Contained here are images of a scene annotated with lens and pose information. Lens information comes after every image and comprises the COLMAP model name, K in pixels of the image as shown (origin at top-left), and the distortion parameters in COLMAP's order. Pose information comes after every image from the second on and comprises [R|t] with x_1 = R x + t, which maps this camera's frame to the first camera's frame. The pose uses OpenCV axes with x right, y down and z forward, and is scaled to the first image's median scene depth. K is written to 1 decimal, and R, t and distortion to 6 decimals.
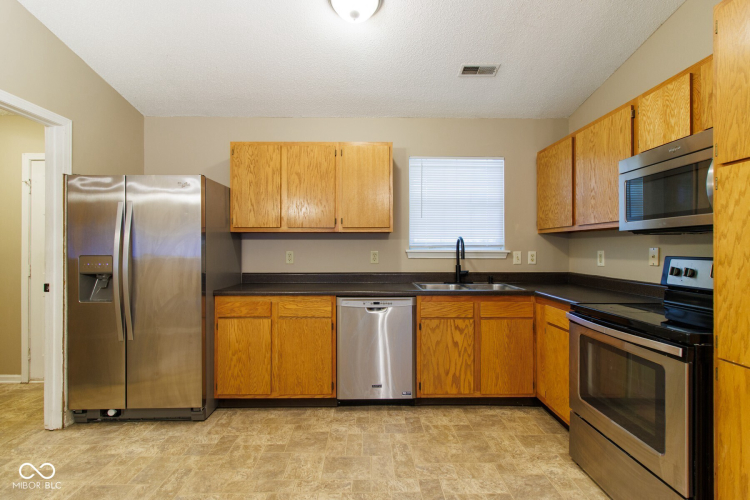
lens RADIAL K [[350.0, 0, 374.2], [0, 350.0, 249.0], [0, 0, 1]] dist [-0.004193, 0.001882]
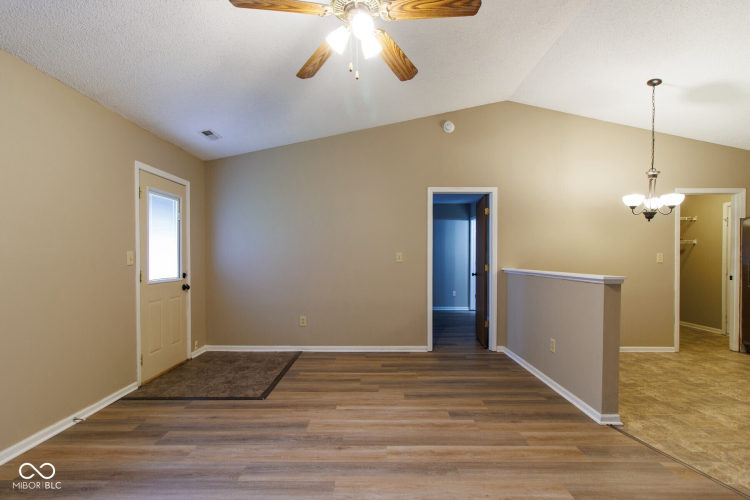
lens RADIAL K [[350.0, 0, 377.5], [0, 350.0, 262.4], [0, 0, 1]] dist [-0.004193, 0.001882]
pose [[-0.018202, 0.014267, -0.999733, 0.958093], [-0.002420, 0.999895, 0.014313, 0.001103], [0.999831, 0.002680, -0.018166, -0.858851]]
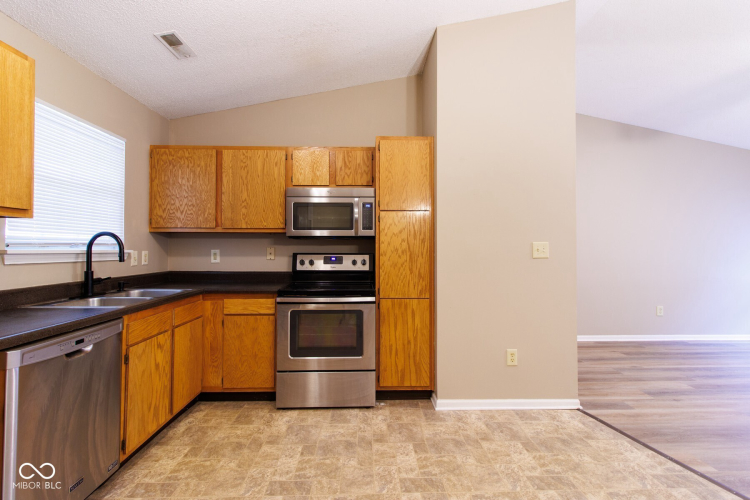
lens RADIAL K [[350.0, 0, 372.1], [0, 350.0, 248.0], [0, 0, 1]] dist [-0.004193, 0.001882]
pose [[-0.011887, -0.000513, 0.999929, -0.575623], [-0.001551, 0.999999, 0.000495, -0.002837], [-0.999928, -0.001545, -0.011888, 0.514226]]
